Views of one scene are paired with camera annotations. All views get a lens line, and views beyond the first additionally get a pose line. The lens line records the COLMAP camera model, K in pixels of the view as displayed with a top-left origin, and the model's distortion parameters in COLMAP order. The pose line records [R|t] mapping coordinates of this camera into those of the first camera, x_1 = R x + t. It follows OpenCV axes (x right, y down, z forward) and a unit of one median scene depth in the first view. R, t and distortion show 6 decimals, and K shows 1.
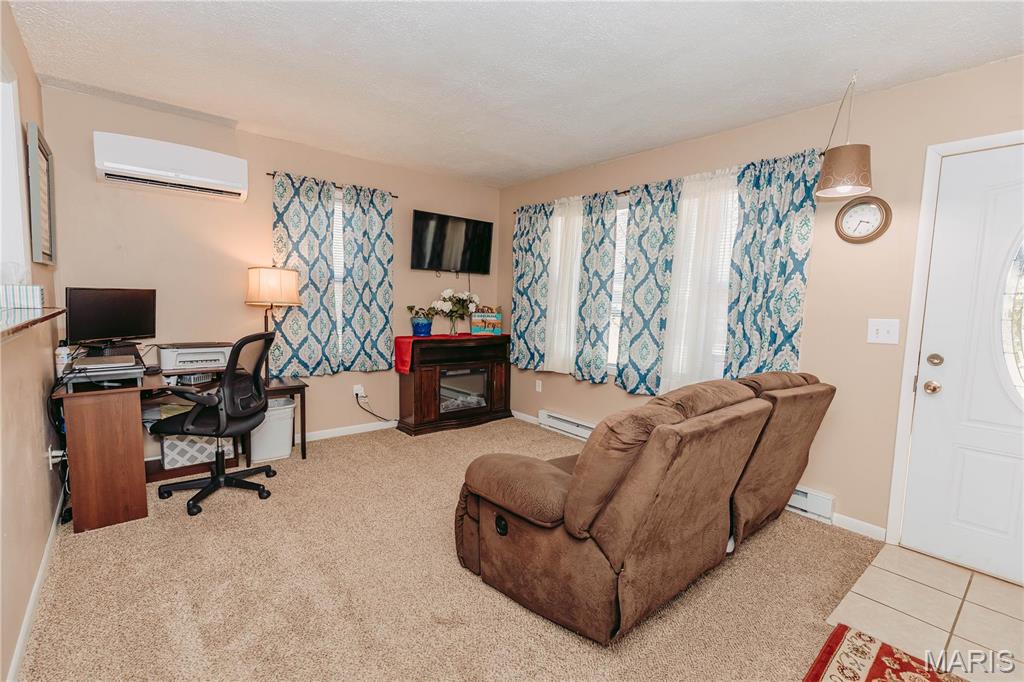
lens RADIAL K [[467.4, 0, 512.4], [0, 467.4, 344.2], [0, 0, 1]] dist [0.001422, -0.000175]
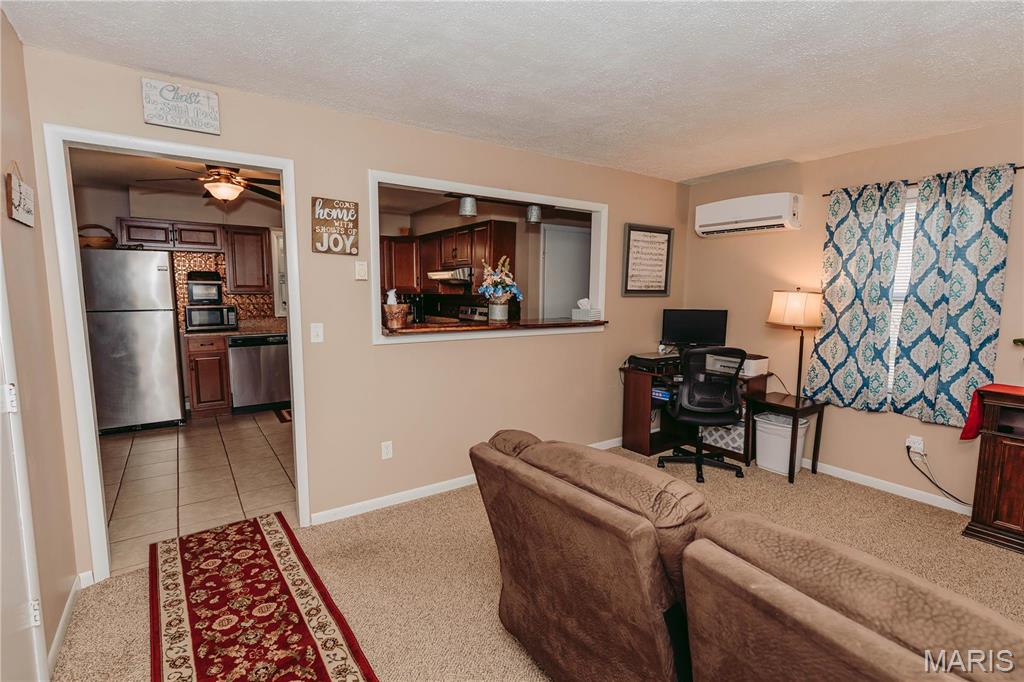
lens RADIAL K [[467.4, 0, 514.6], [0, 467.4, 345.2], [0, 0, 1]] dist [0.001680, -0.000156]
pose [[-0.087411, 0.081681, -0.992818, 0.500107], [-0.116235, 0.988989, 0.091600, -0.056440], [0.989368, 0.123407, -0.076955, 0.419207]]
